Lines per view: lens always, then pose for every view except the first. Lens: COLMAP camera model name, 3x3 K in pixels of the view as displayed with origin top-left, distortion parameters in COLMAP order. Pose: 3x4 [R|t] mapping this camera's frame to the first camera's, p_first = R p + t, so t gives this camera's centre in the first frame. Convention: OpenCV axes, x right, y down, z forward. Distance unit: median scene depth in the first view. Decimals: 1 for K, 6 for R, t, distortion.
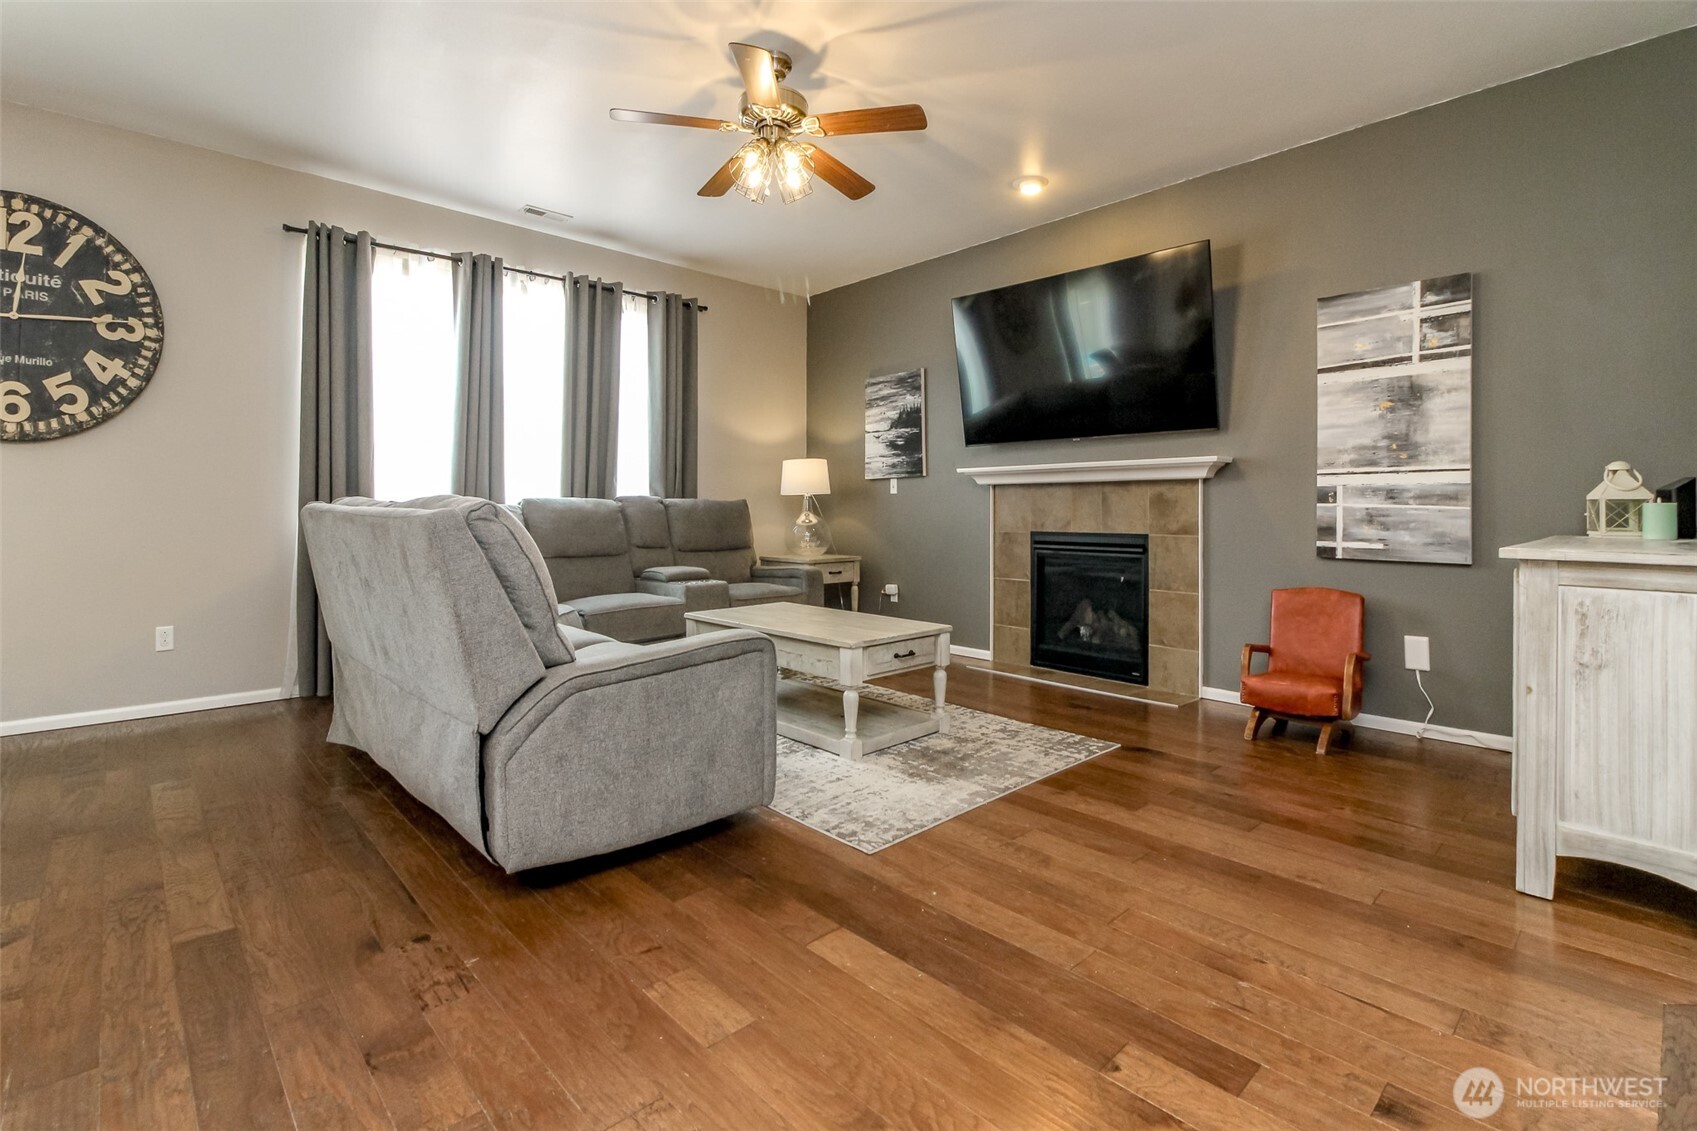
lens RADIAL K [[770.2, 0, 826.1], [0, 770.2, 511.4], [0, 0, 1]] dist [0.013981, -0.011136]
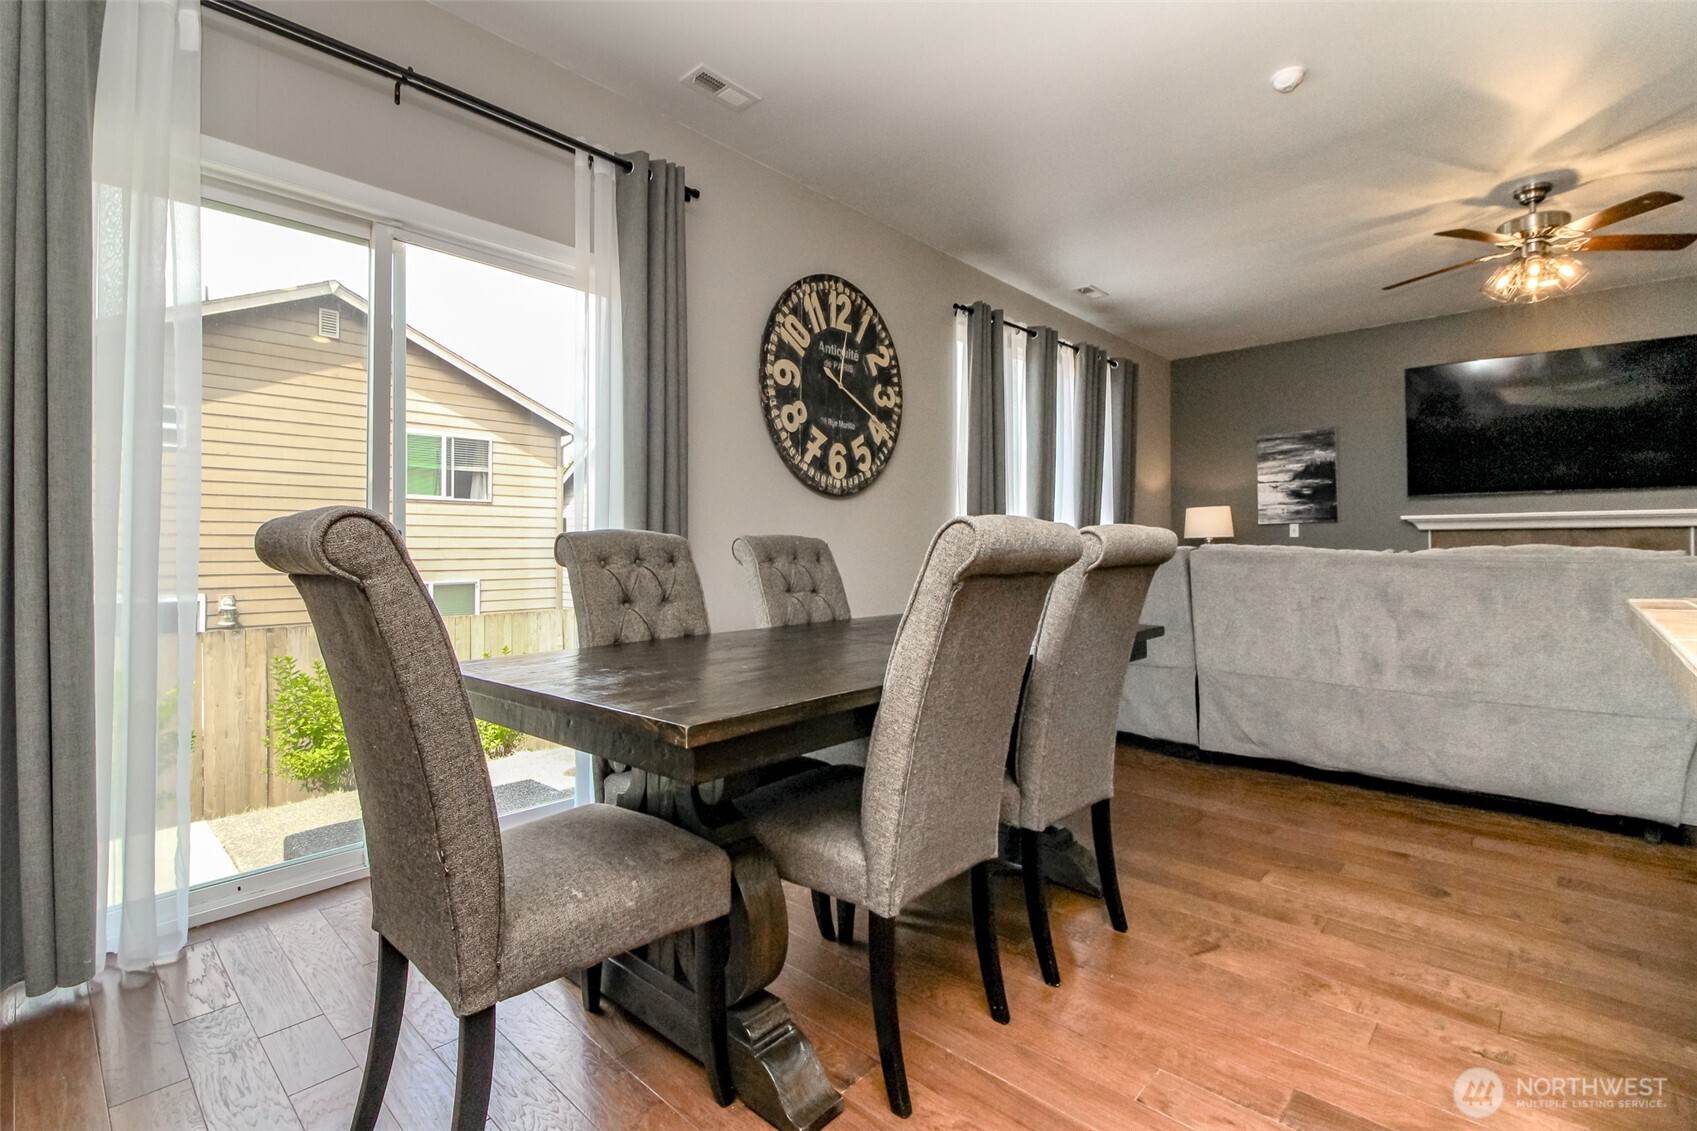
lens RADIAL K [[770.2, 0, 851.1], [0, 770.2, 553.6], [0, 0, 1]] dist [0.013981, -0.011136]
pose [[0.996141, -0.005919, 0.087568, -1.064509], [0.005683, 0.999980, 0.002944, -0.008078], [-0.087584, -0.002435, 0.996154, -0.130462]]
